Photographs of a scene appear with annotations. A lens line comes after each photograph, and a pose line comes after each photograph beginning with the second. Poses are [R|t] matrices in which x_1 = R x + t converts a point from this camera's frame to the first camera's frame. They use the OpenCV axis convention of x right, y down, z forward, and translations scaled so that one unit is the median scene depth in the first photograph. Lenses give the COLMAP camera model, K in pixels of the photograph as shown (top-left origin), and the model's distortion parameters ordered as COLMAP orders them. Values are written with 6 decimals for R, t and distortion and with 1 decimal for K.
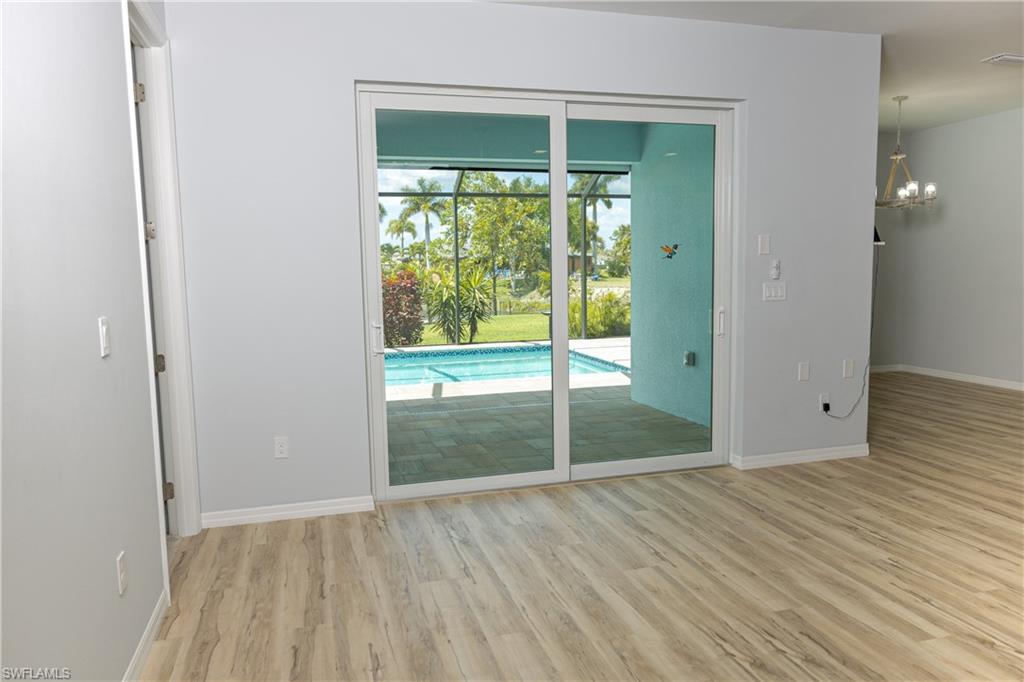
lens RADIAL K [[722.6, 0, 509.1], [0, 722.6, 333.1], [0, 0, 1]] dist [0.000326, -0.001020]
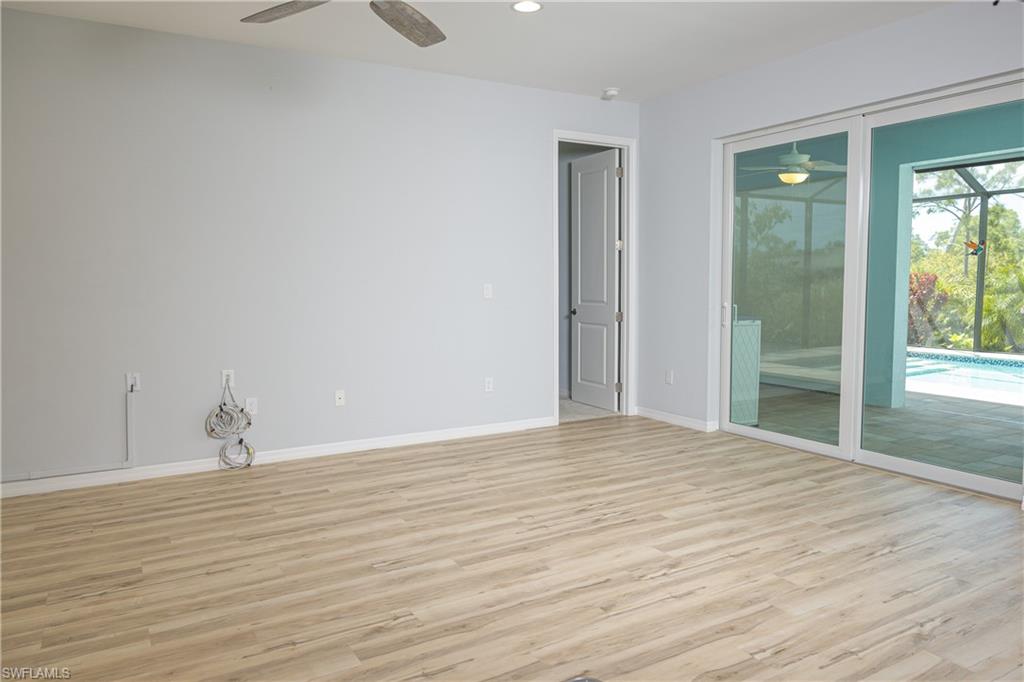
lens RADIAL K [[722.6, 0, 527.0], [0, 722.6, 341.0], [0, 0, 1]] dist [0.000326, -0.001020]
pose [[0.259460, 0.101556, -0.960399, 1.067243], [-0.087994, 0.992805, 0.081211, -0.022808], [0.961737, 0.063438, 0.266529, 0.244919]]
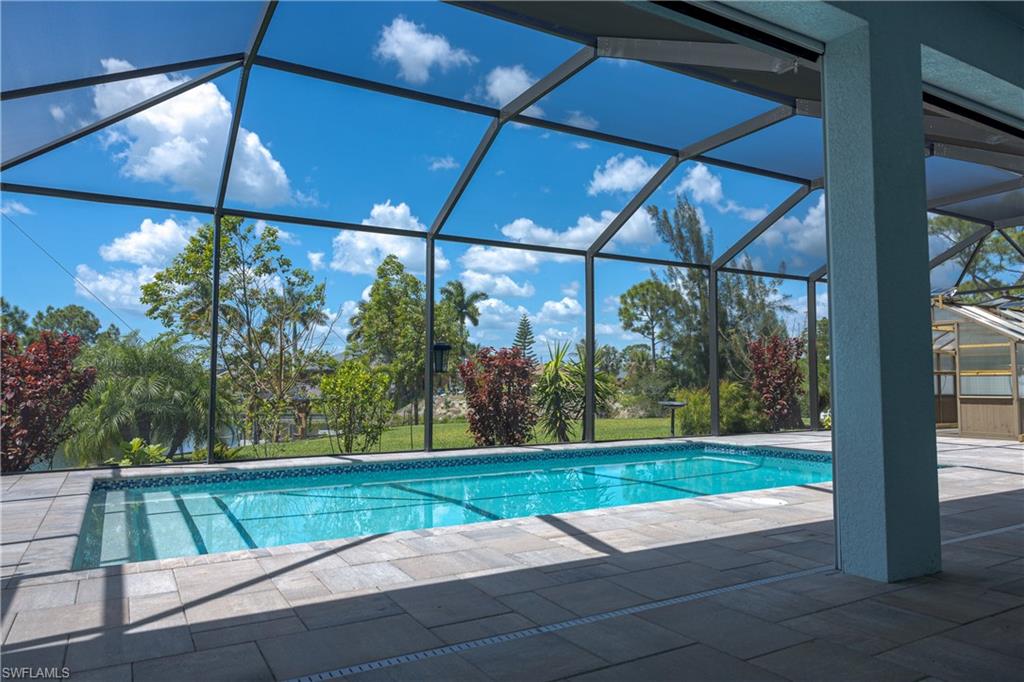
lens RADIAL K [[686.8, 0, 512.6], [0, 686.8, 342.3], [0, 0, 1]] dist [0.005005, -0.002359]
pose [[0.966730, 0.031276, 0.253881, -1.110801], [0.009164, 0.987625, -0.156563, 0.079632], [-0.255636, 0.153681, 0.954480, 0.989856]]
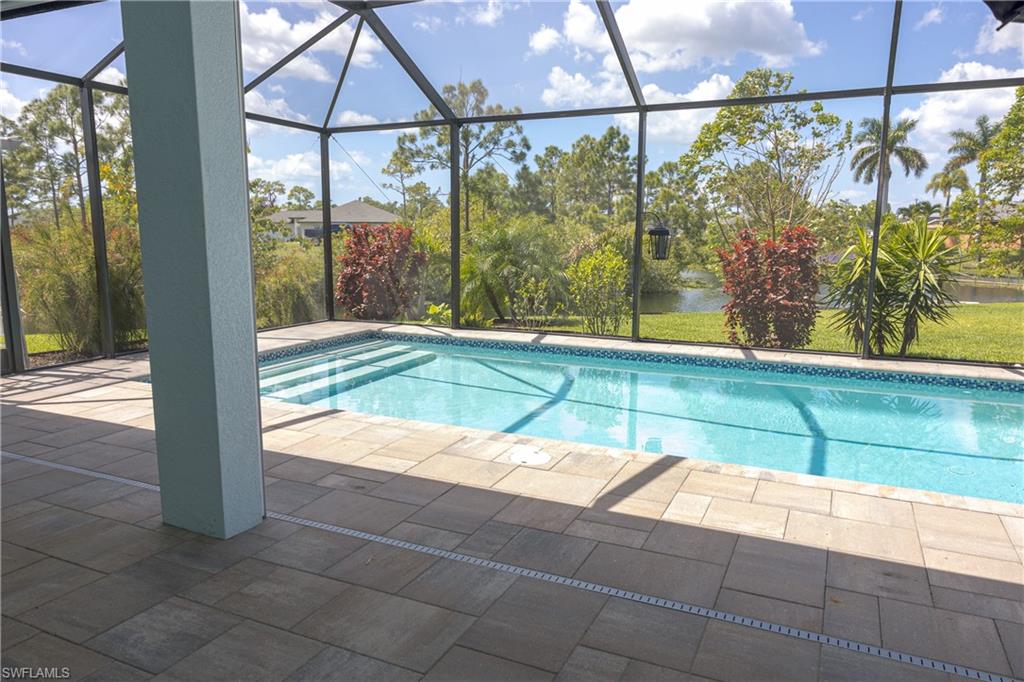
lens RADIAL K [[705.0, 0, 510.4], [0, 705.0, 339.8], [0, 0, 1]] dist [0.004152, -0.006002]
pose [[0.754088, 0.121322, -0.645471, 0.254962], [-0.078969, 0.992409, 0.094275, -0.095452], [0.652009, -0.020119, 0.757945, 1.266613]]
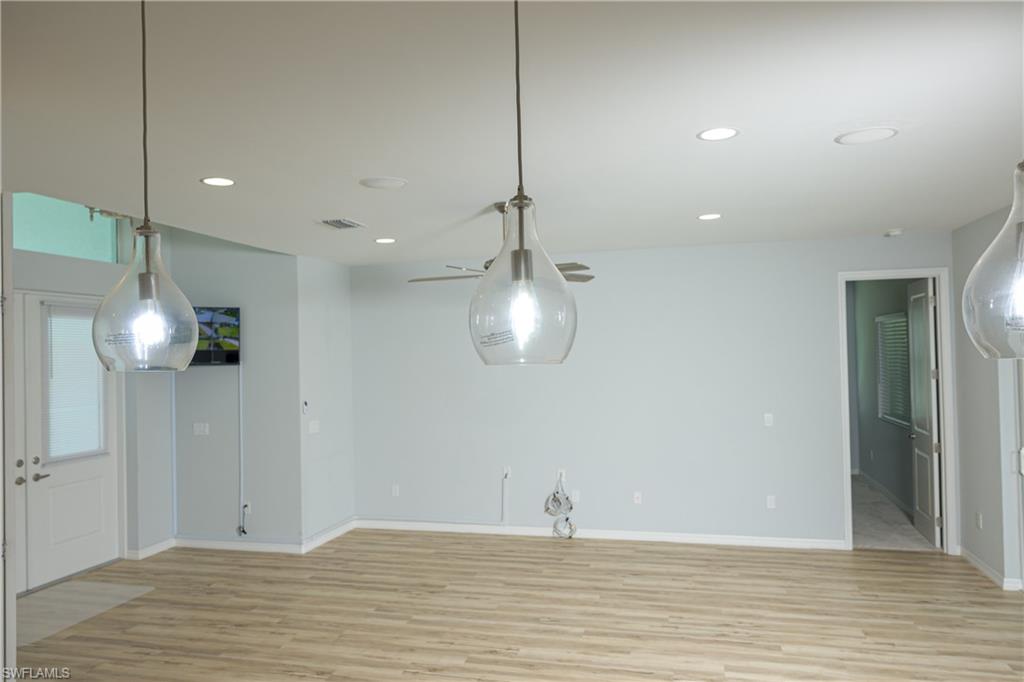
lens RADIAL K [[686.8, 0, 511.4], [0, 686.8, 341.7], [0, 0, 1]] dist [0.005005, -0.002359]
pose [[-0.509119, 0.012432, -0.860606, 1.308959], [-0.046877, 0.998011, 0.042148, -0.211617], [0.859419, 0.061801, -0.507524, 0.813980]]
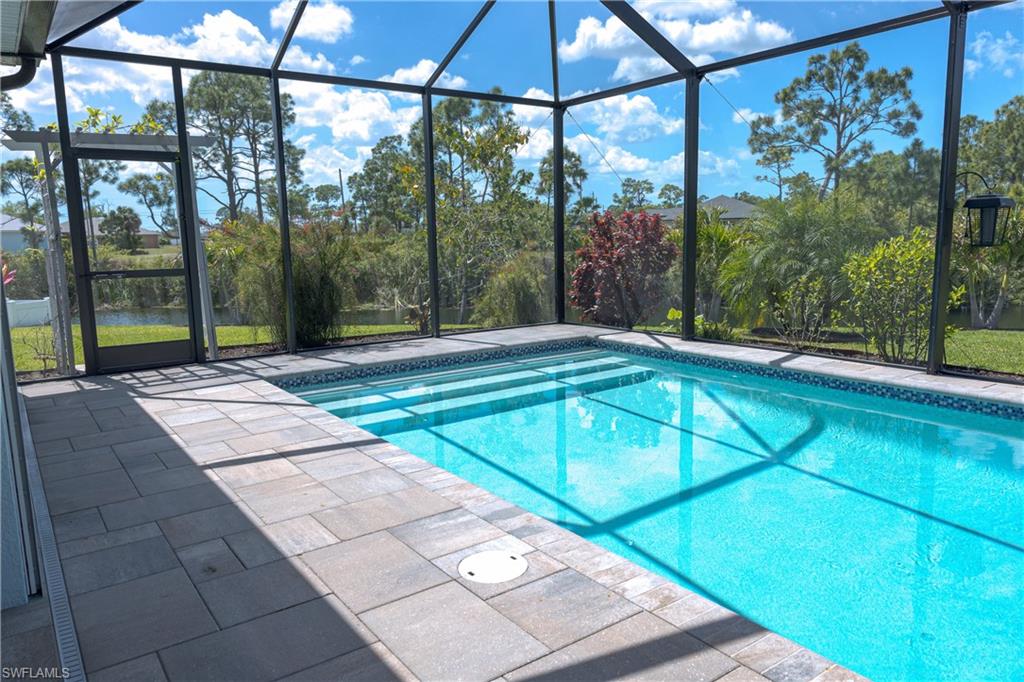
lens RADIAL K [[722.6, 0, 515.0], [0, 722.6, 345.4], [0, 0, 1]] dist [0.000326, -0.001020]
pose [[0.336862, 0.155378, -0.928645, 0.198077], [-0.073054, 0.987630, 0.138747, -0.110504], [0.938716, 0.021103, 0.344046, 1.858777]]
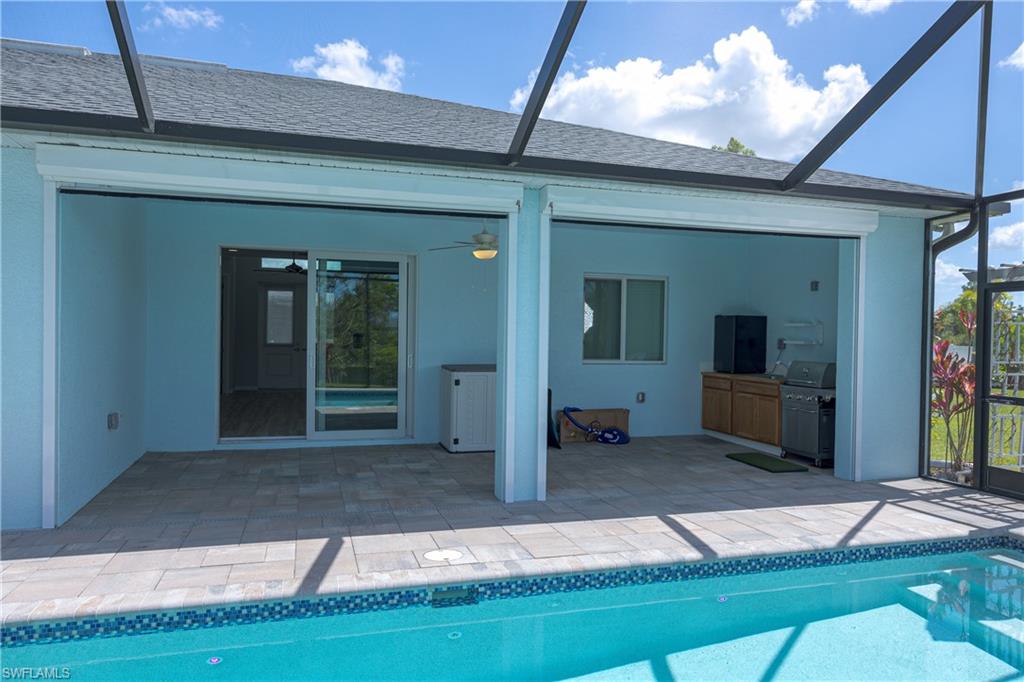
lens RADIAL K [[722.6, 0, 513.9], [0, 722.6, 339.7], [0, 0, 1]] dist [0.000326, -0.001020]
pose [[-0.999896, 0.001583, -0.014305, -0.460927], [0.000037, 0.994218, 0.107380, -0.285846], [0.014392, 0.107369, -0.994115, 3.149661]]
